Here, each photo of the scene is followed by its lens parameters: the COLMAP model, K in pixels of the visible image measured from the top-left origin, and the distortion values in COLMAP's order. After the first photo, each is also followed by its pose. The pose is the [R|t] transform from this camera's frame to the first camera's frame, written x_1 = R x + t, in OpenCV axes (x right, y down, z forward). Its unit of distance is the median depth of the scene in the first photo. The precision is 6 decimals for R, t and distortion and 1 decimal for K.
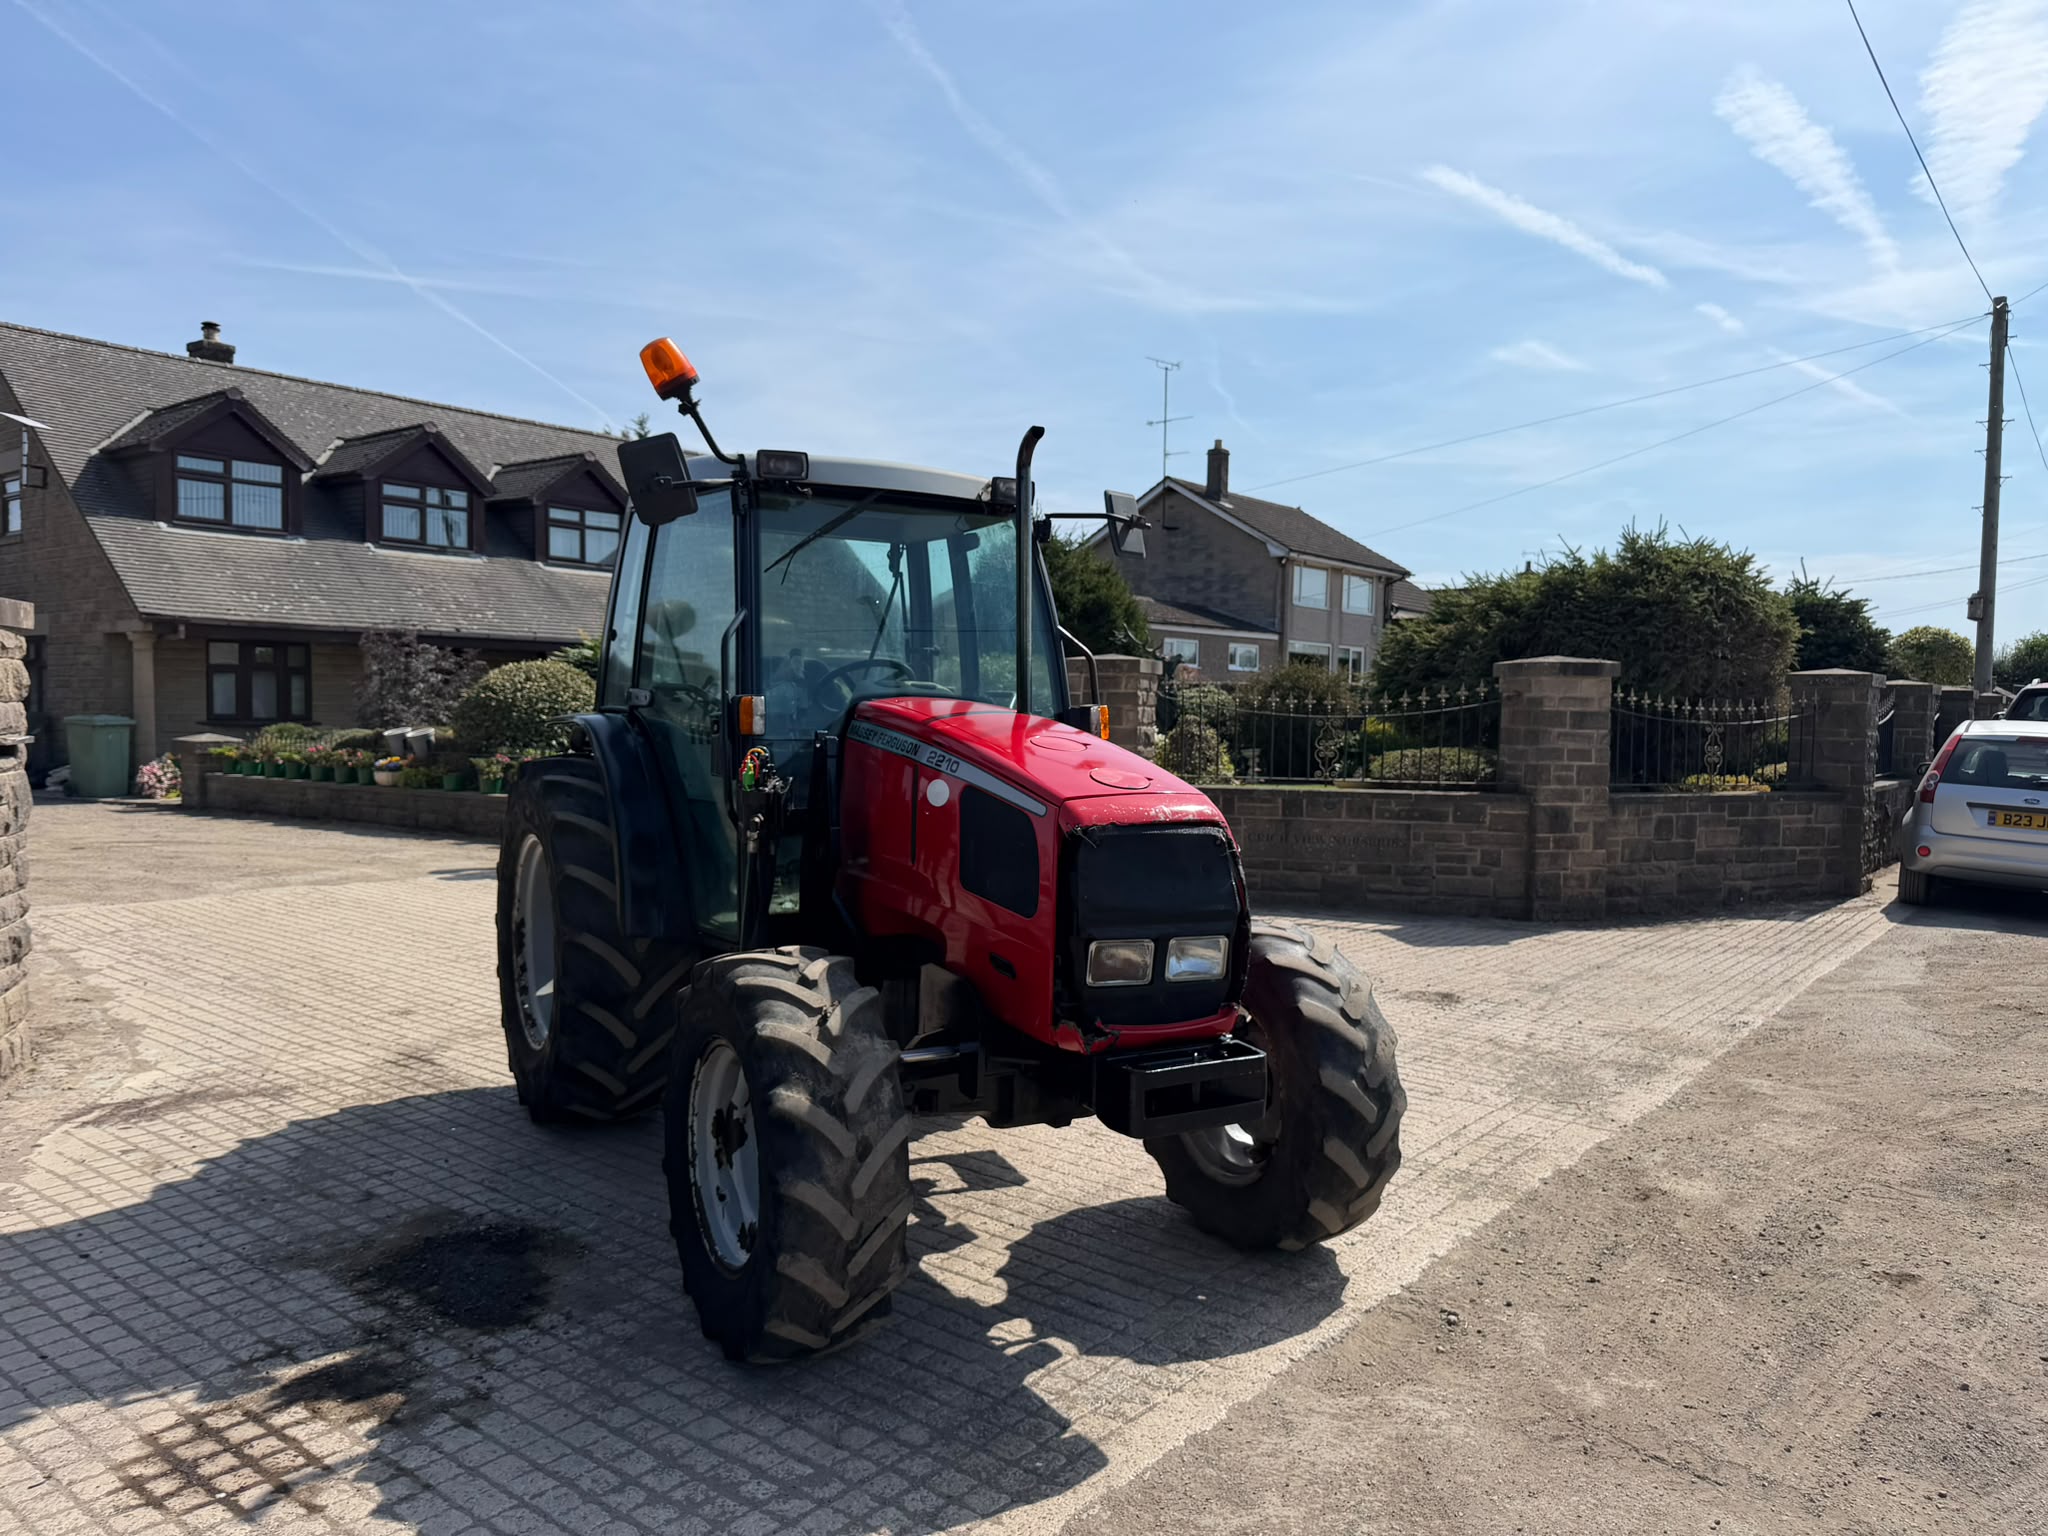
lens RADIAL K [[1455.2, 0, 1036.6], [0, 1455.2, 780.1], [0, 0, 1]] dist [0.032500, -0.044195]
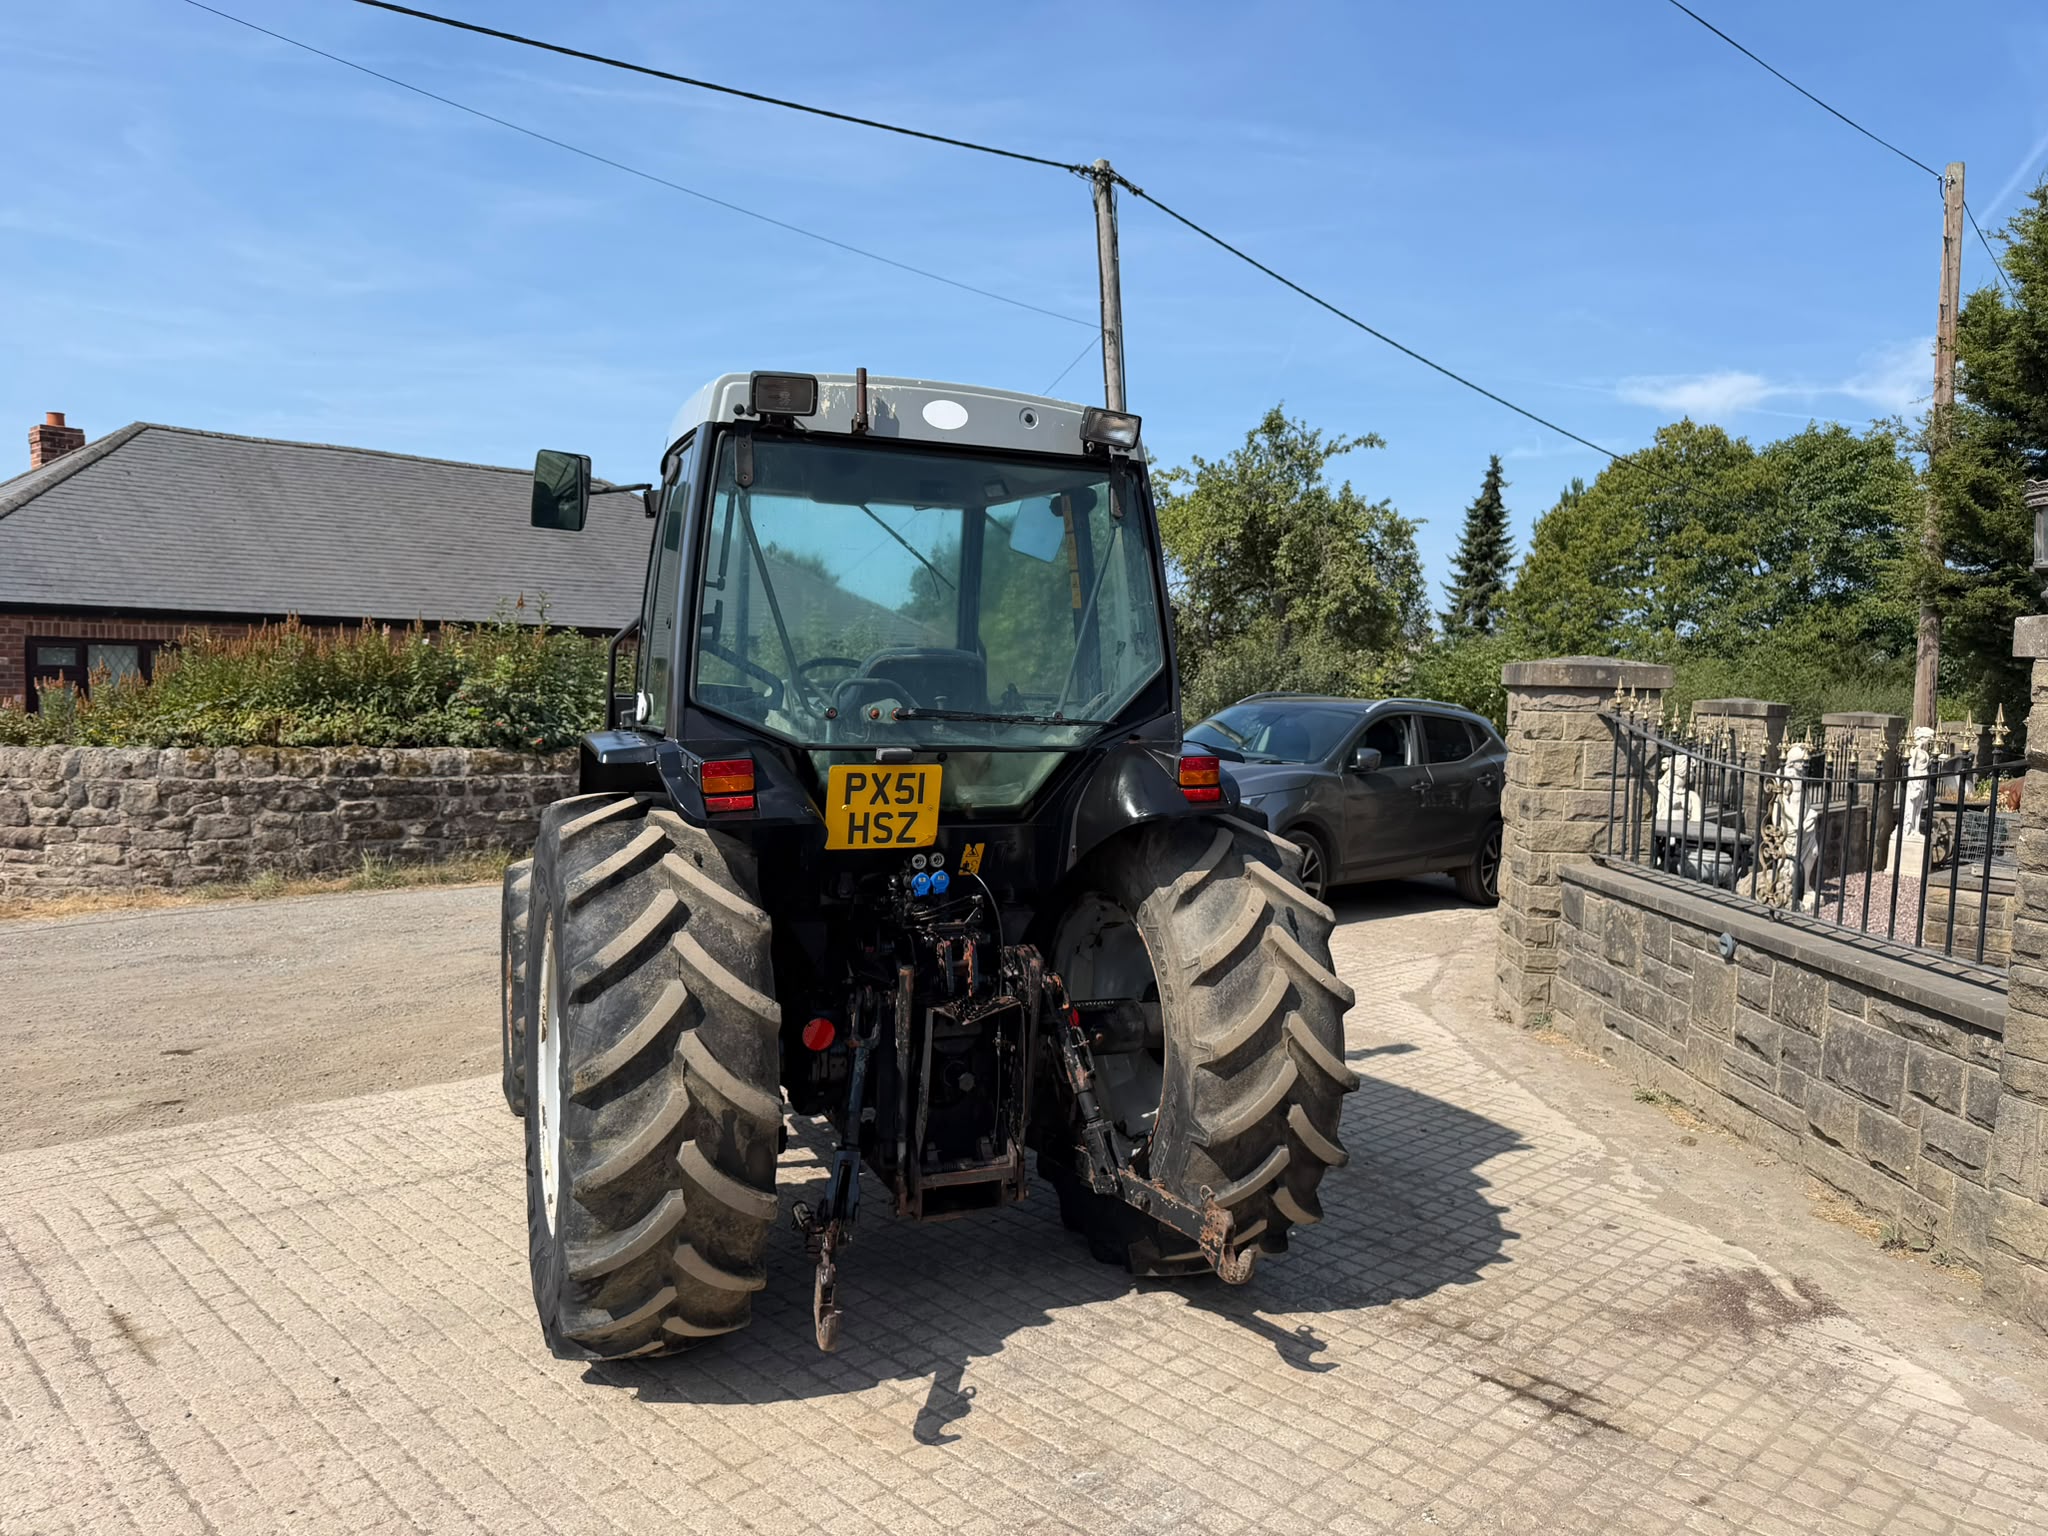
lens RADIAL K [[1455.2, 0, 1020.8], [0, 1455.2, 762.7], [0, 0, 1]] dist [0.032500, -0.044195]
pose [[-0.990178, -0.056803, 0.127753, -0.397333], [-0.041912, 0.992321, 0.116369, -0.146819], [-0.133382, 0.109872, -0.984956, 2.169046]]
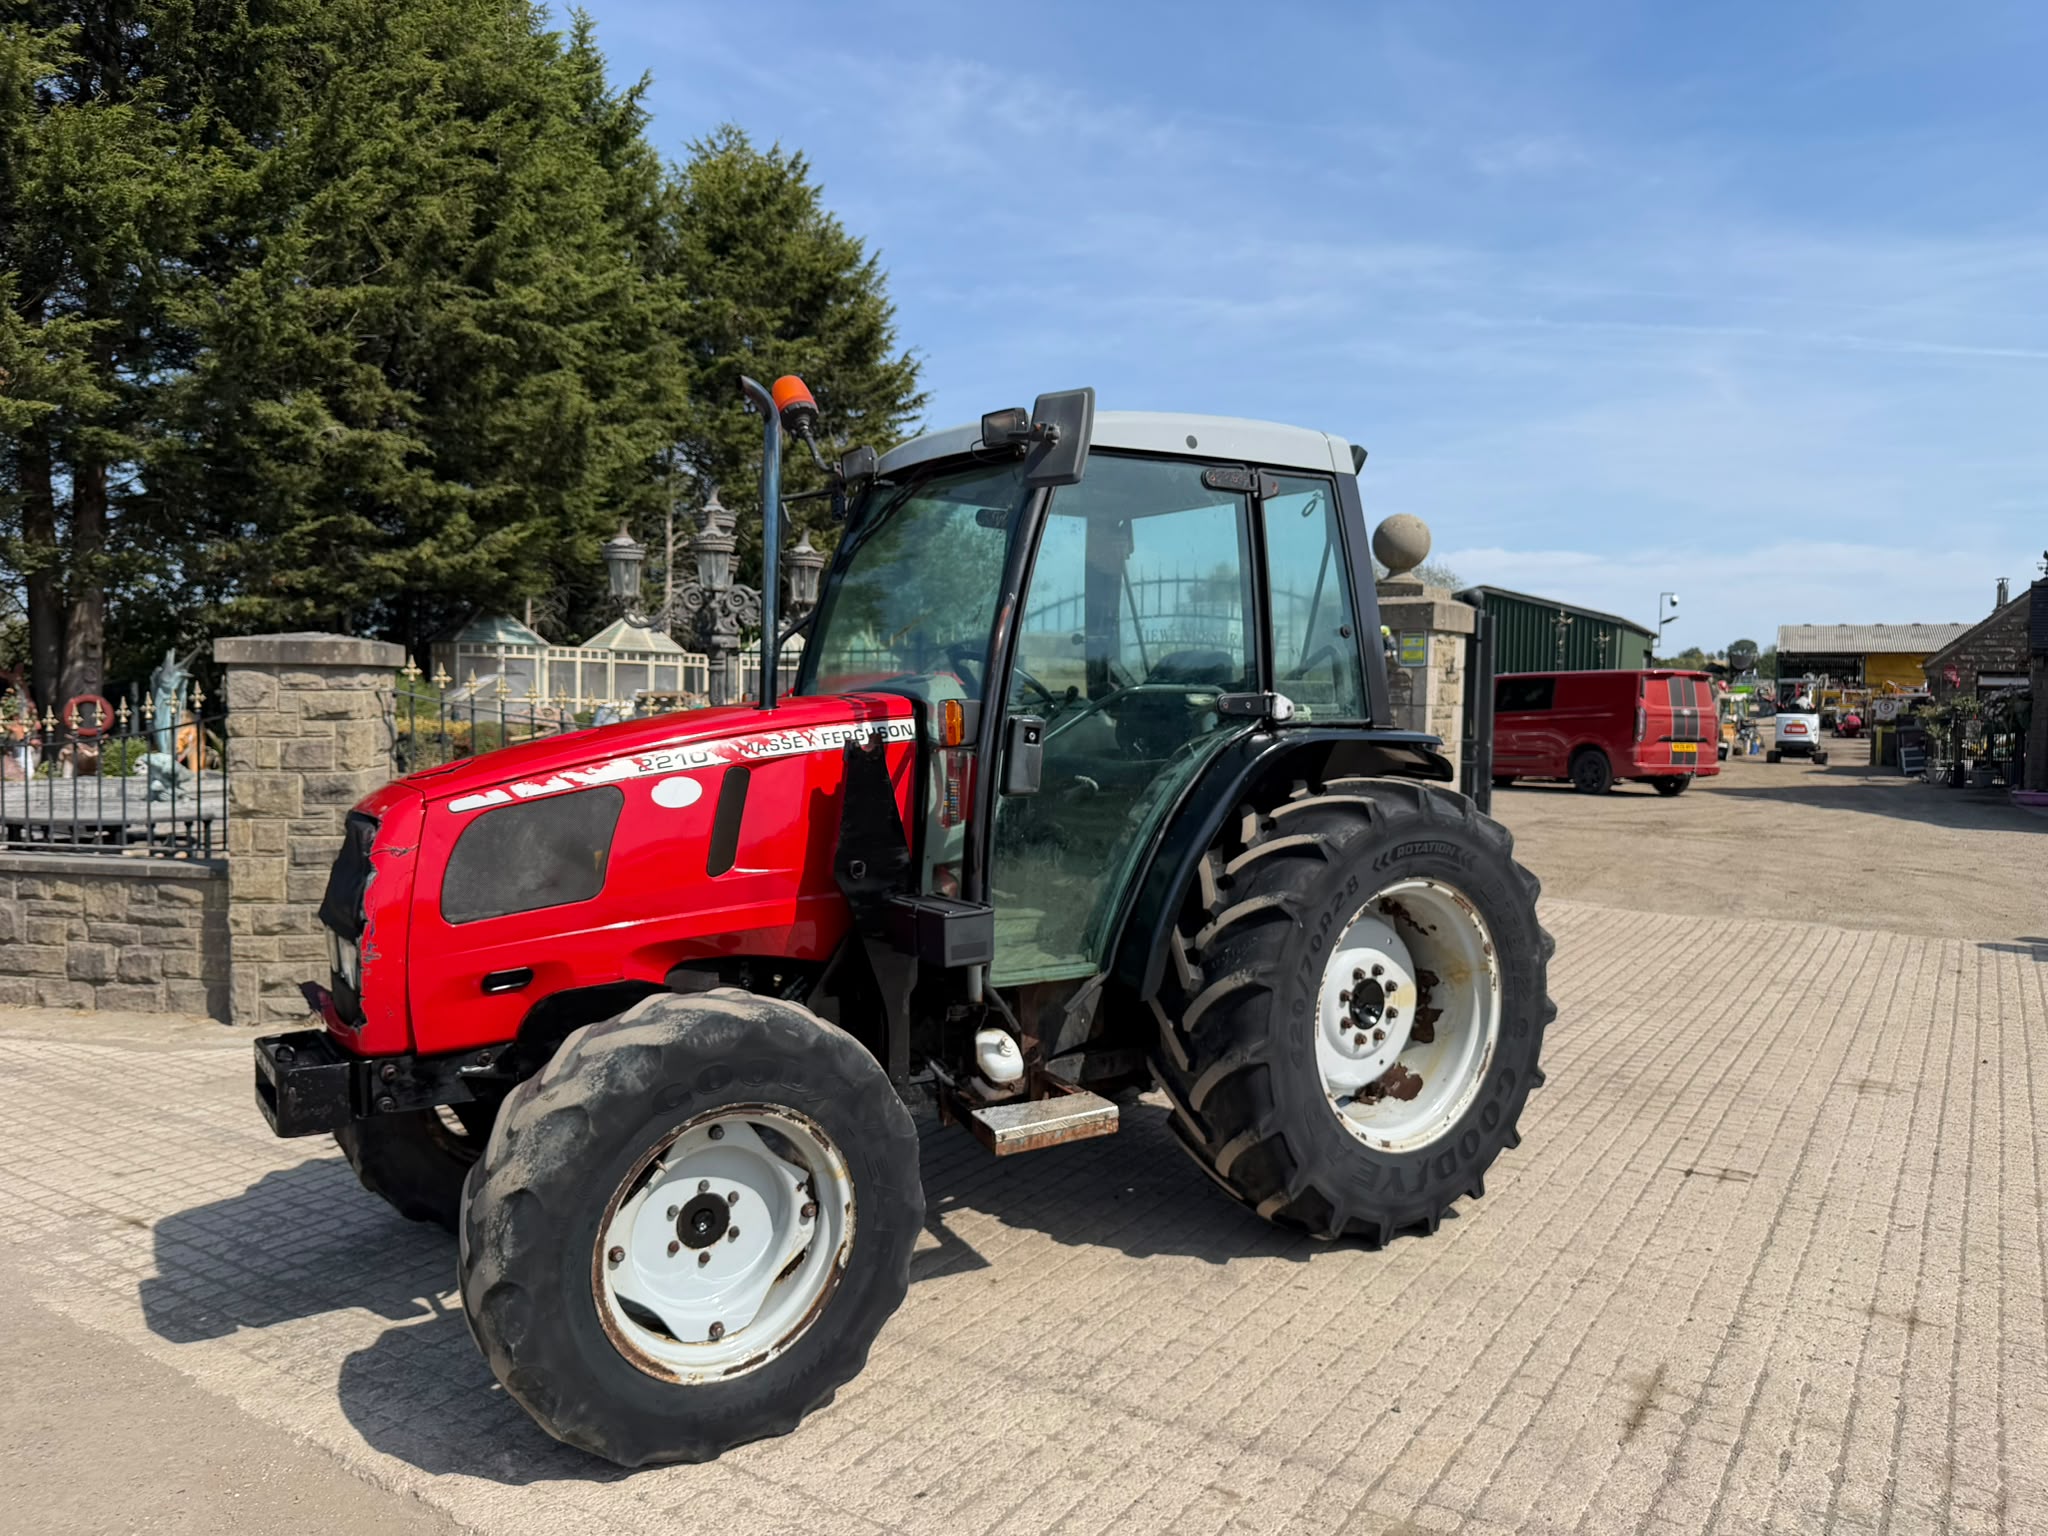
lens RADIAL K [[1455.2, 0, 1023.4], [0, 1455.2, 773.6], [0, 0, 1]] dist [0.032500, -0.044195]
pose [[0.079639, 0.035558, -0.996189, 0.874007], [-0.062602, 0.997569, 0.030603, -0.043947], [0.994856, 0.059926, 0.081671, 1.086230]]
